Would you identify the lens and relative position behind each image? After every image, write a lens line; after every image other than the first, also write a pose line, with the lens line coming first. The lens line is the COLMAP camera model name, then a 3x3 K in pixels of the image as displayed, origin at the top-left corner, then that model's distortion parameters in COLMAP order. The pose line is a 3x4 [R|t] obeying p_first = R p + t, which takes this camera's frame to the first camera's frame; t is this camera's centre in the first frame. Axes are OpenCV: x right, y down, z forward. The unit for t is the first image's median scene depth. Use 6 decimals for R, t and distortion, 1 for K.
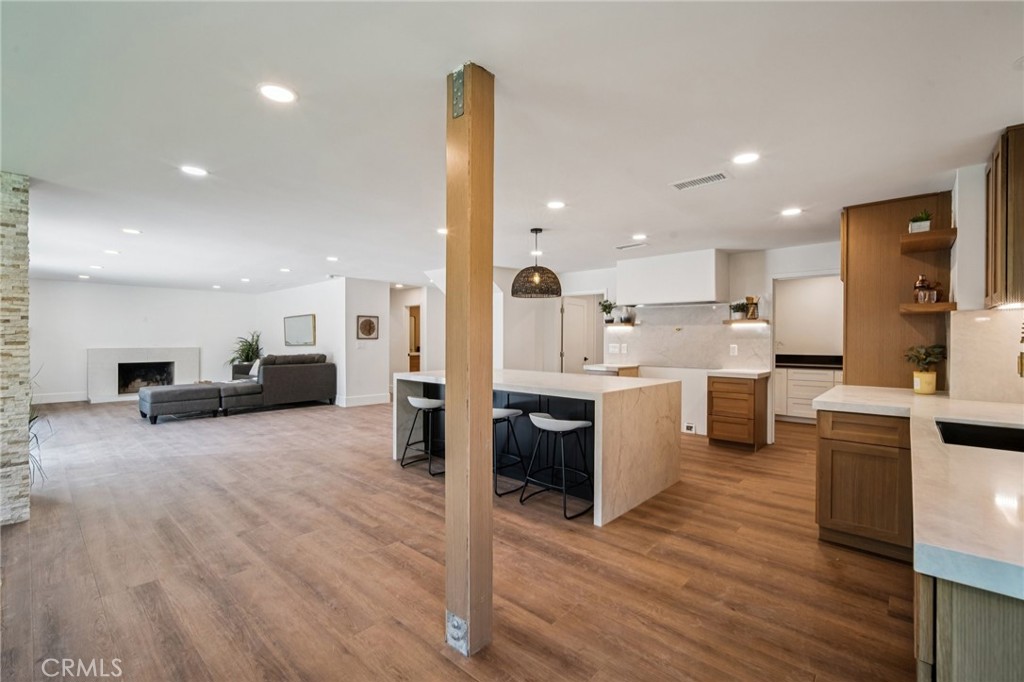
lens RADIAL K [[457.8, 0, 520.4], [0, 457.8, 338.2], [0, 0, 1]] dist [-0.016090, 0.006377]
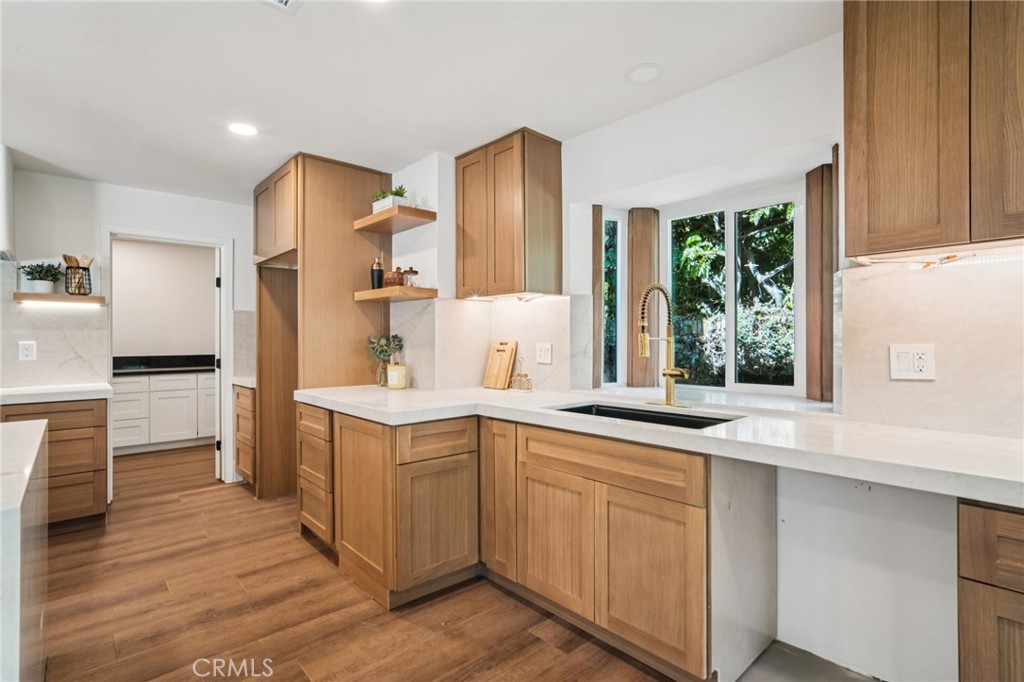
lens RADIAL K [[498.0, 0, 504.9], [0, 498.0, 338.3], [0, 0, 1]] dist [-0.011909, 0.004625]
pose [[0.119989, -0.000231, 0.992775, -0.052301], [0.001258, 0.999999, 0.000080, 0.015915], [-0.992774, 0.001239, 0.119989, 0.479535]]
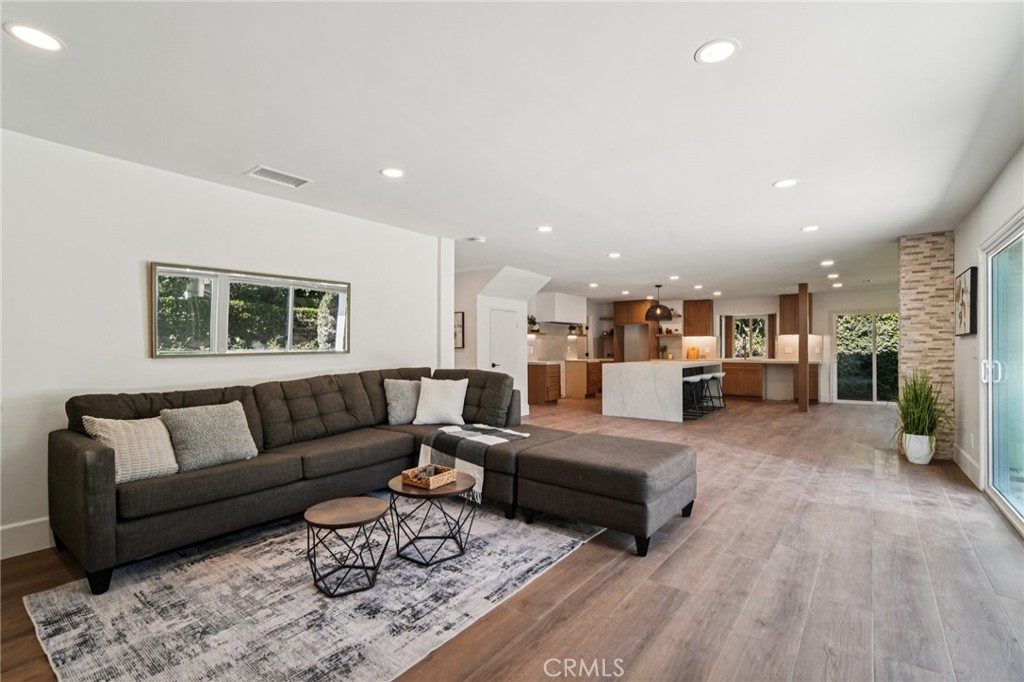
lens RADIAL K [[457.8, 0, 511.1], [0, 457.8, 353.0], [0, 0, 1]] dist [-0.016090, 0.006377]
pose [[-0.066228, -0.012357, 0.997728, -1.852966], [-0.000162, 0.999923, 0.012374, 0.020389], [-0.997804, 0.000658, -0.066225, 1.772152]]
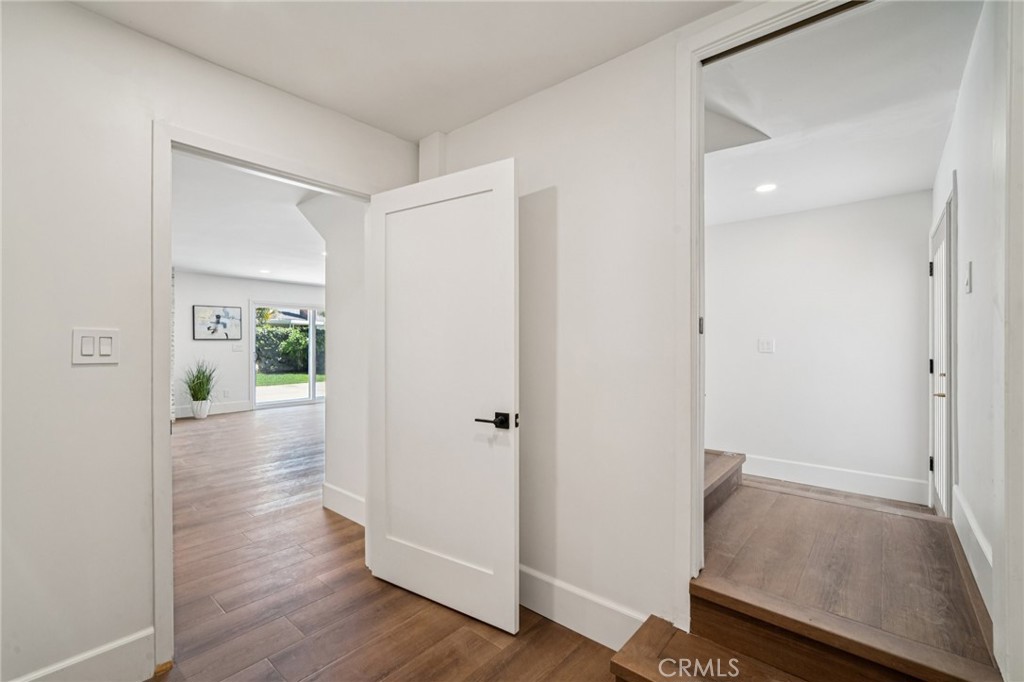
lens RADIAL K [[441.8, 0, 508.0], [0, 441.8, 340.8], [0, 0, 1]] dist [-0.006486, 0.000052]
pose [[0.003215, -0.005385, -0.999980, 0.674098], [0.002322, 0.999983, -0.005377, 0.012313], [0.999992, -0.002304, 0.003227, 1.895419]]
